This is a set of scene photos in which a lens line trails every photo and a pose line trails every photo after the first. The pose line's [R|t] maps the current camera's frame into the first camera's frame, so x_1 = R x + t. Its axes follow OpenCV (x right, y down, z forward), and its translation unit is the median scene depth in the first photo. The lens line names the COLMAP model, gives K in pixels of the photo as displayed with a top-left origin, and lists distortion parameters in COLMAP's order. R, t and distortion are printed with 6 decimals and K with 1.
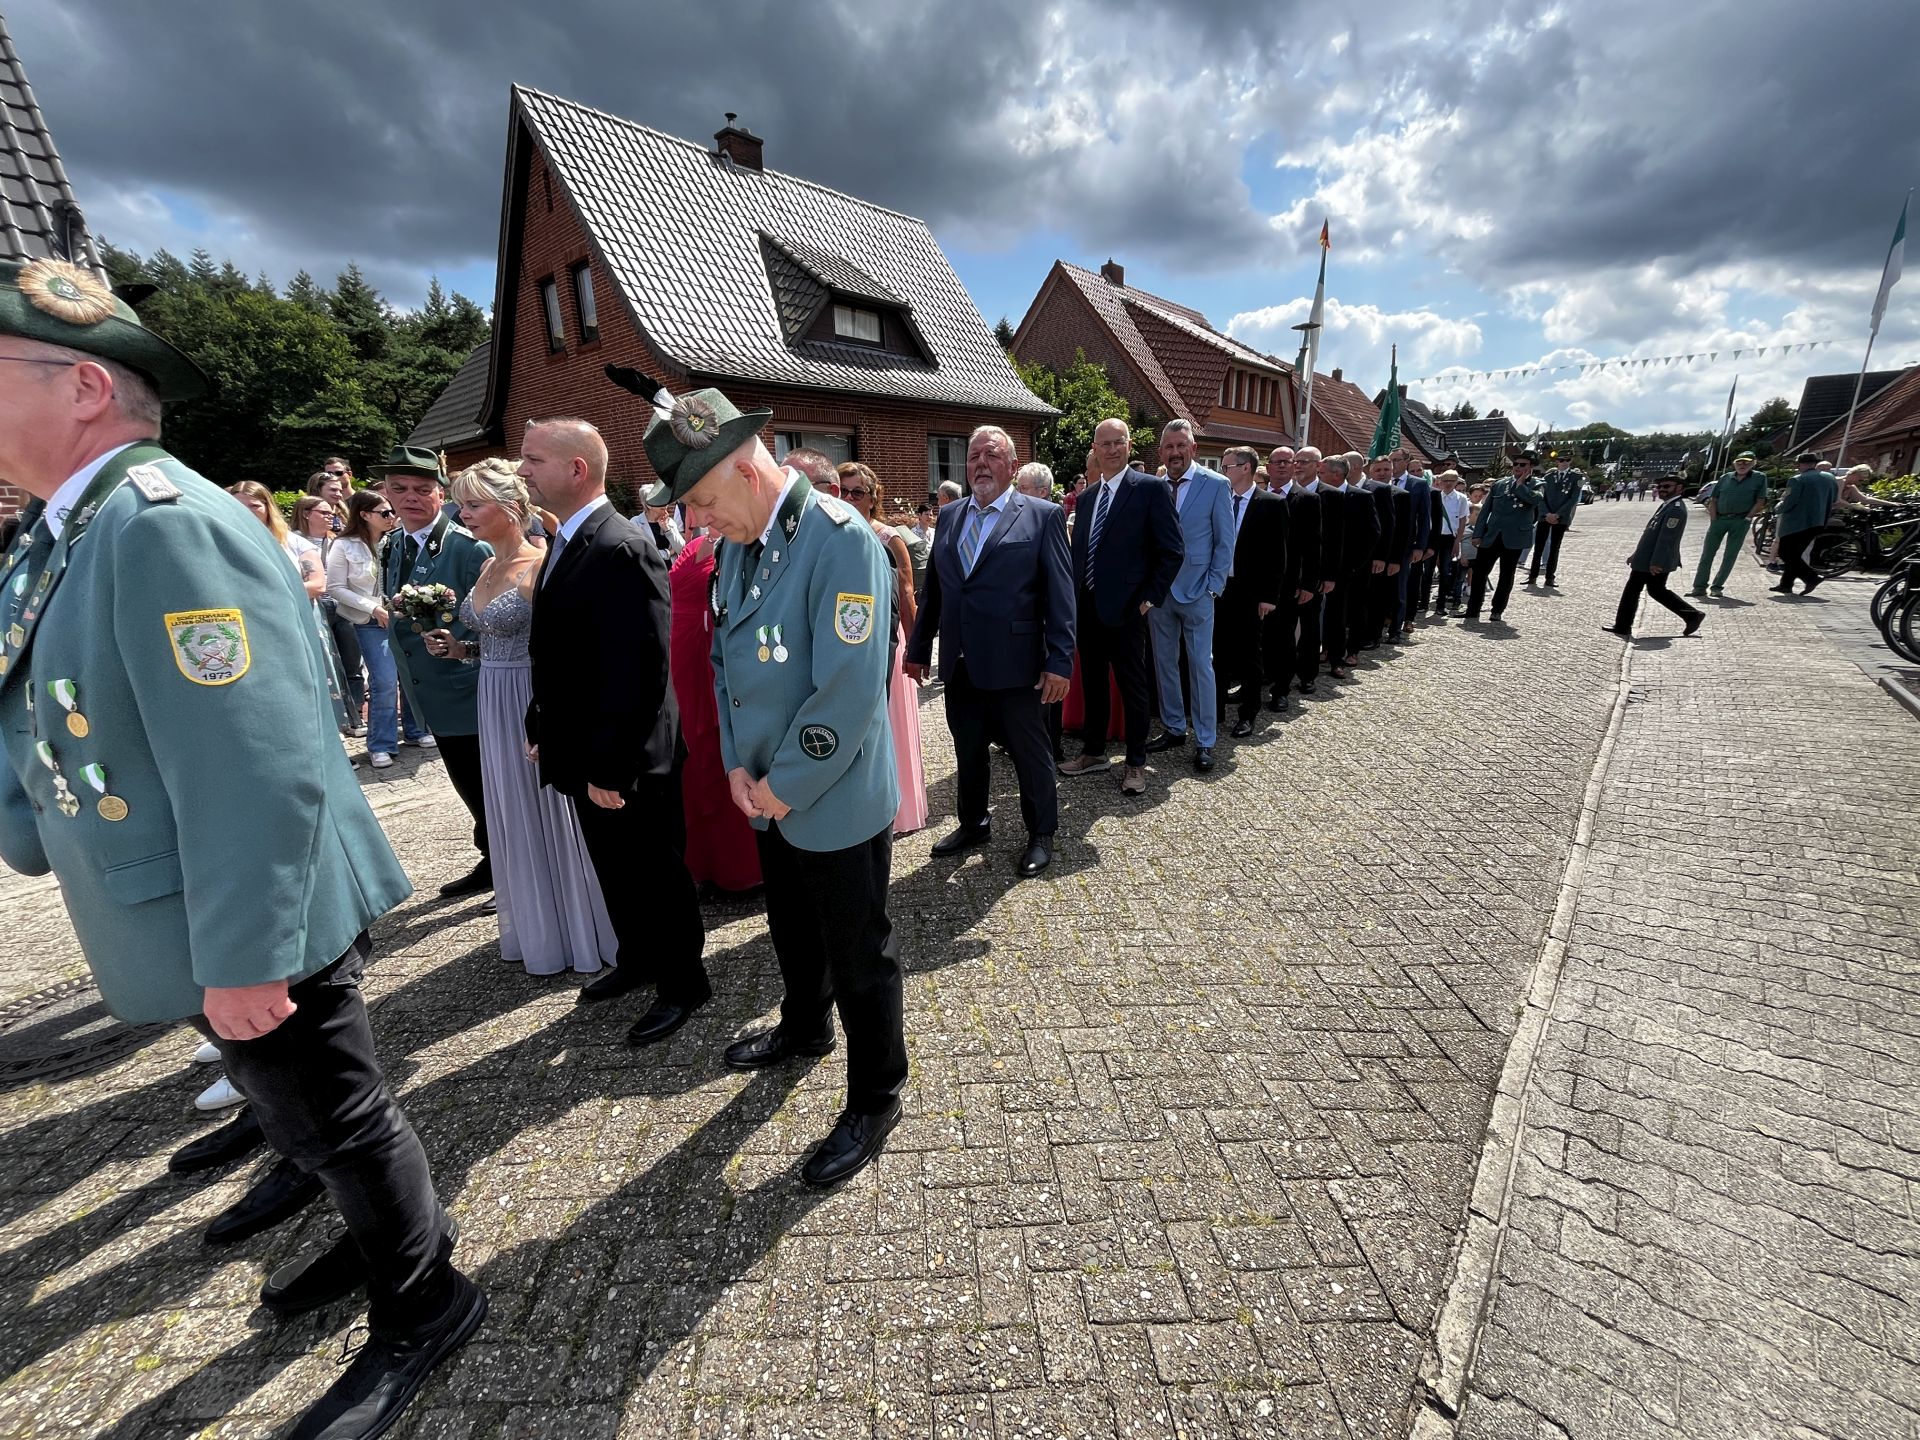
lens RADIAL K [[777.1, 0, 960.0], [0, 777.1, 720.0], [0, 0, 1]] dist [-0.032076, 0.000057]
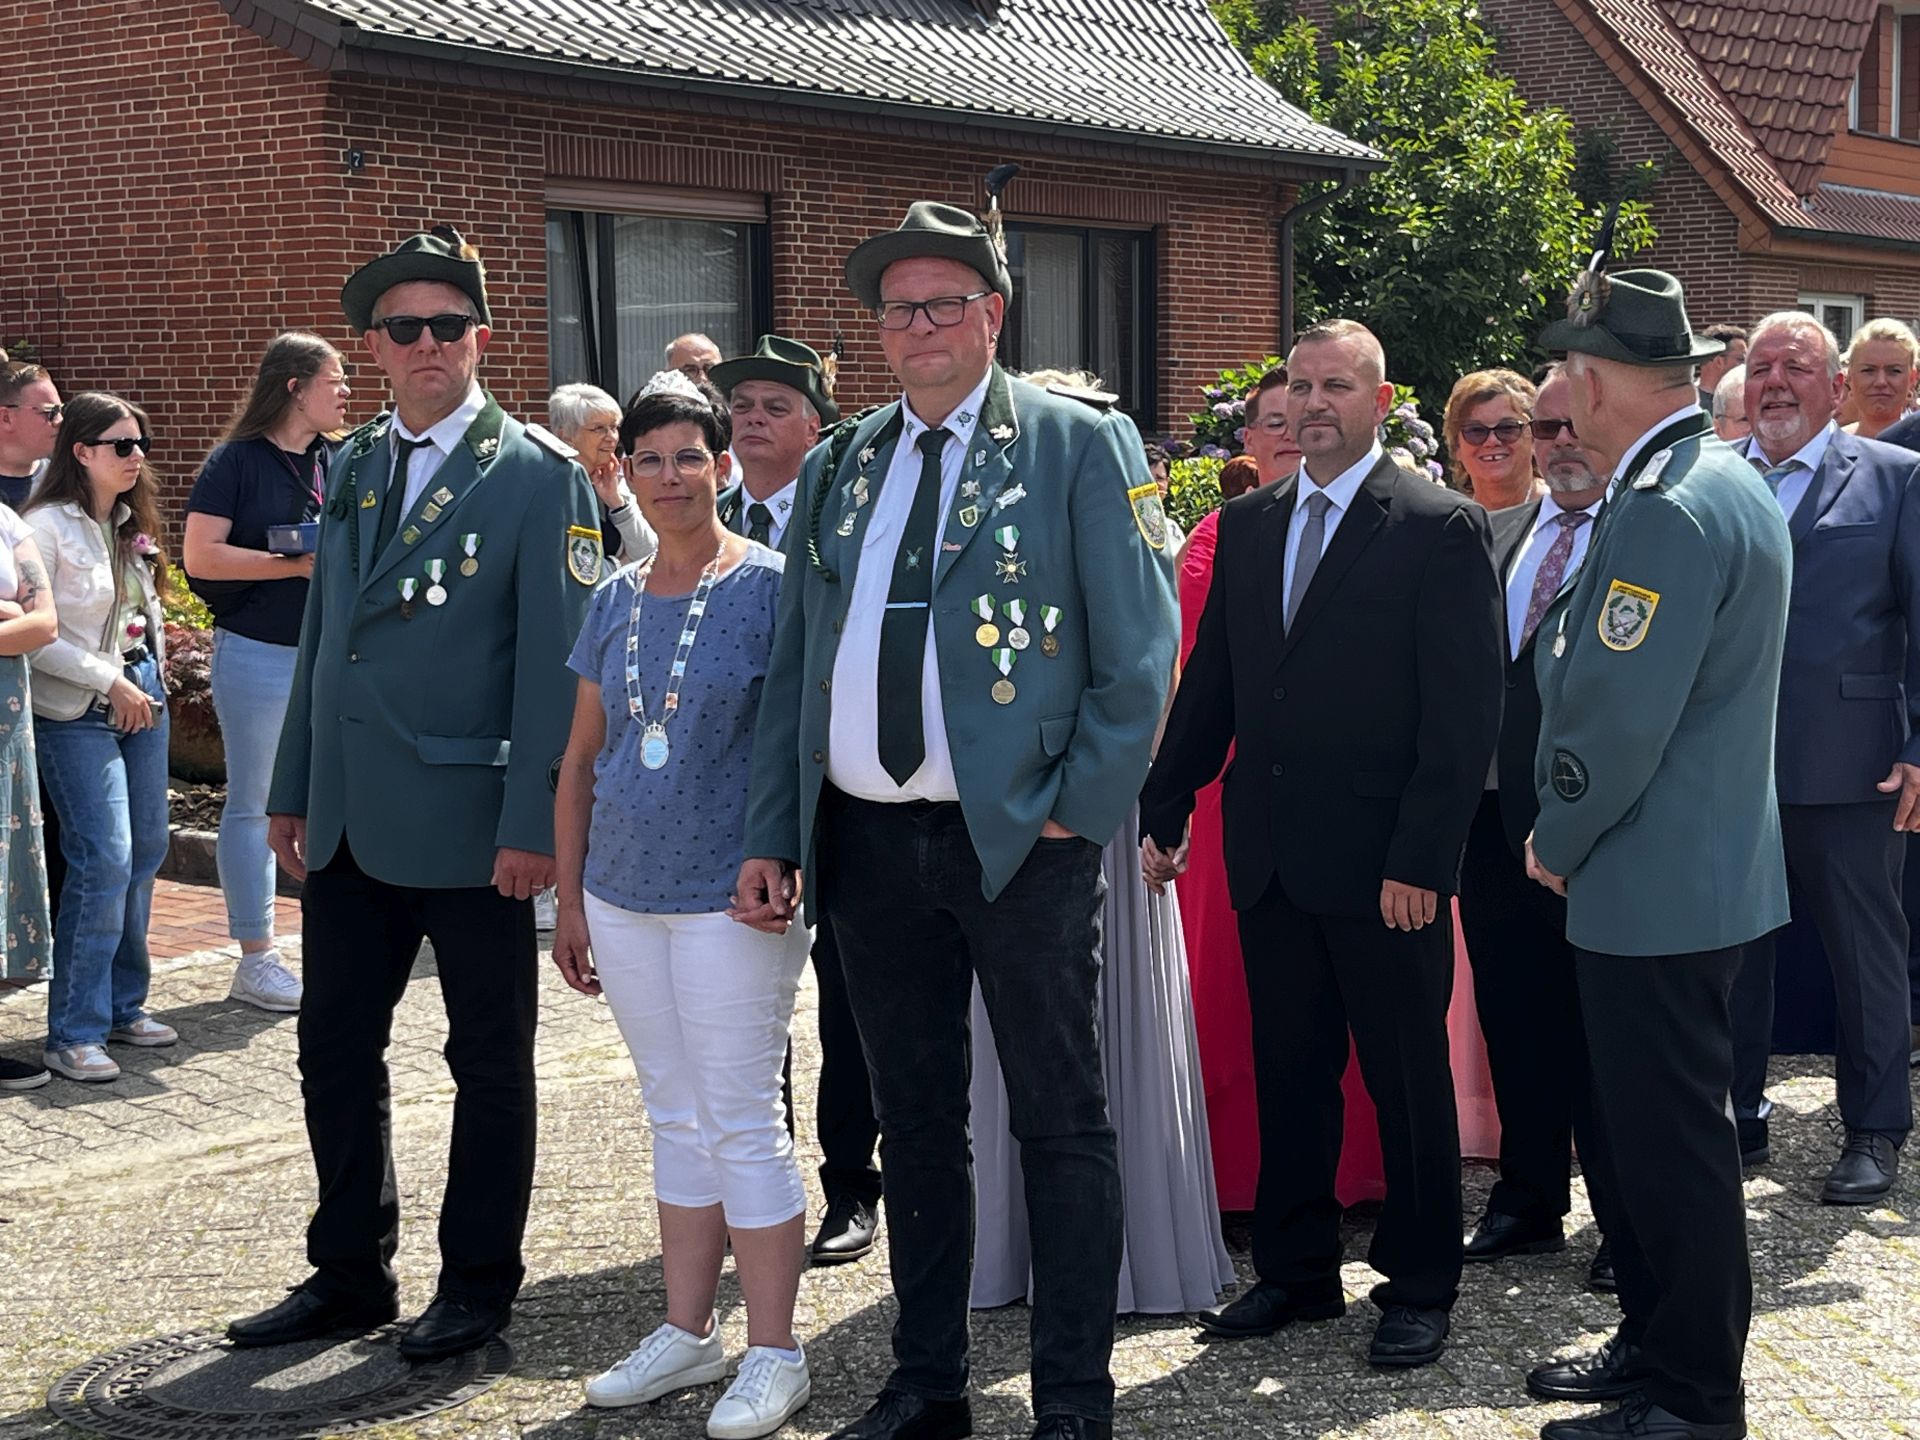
lens RADIAL K [[3373.6, 0, 960.0], [0, 3373.6, 720.0], [0, 0, 1]] dist [0.034804, 0.104439]
pose [[0.995247, 0.002475, 0.097353, -0.164646], [0.015815, 0.982299, -0.186649, 0.070492], [-0.096092, 0.187302, 0.977591, -0.256805]]
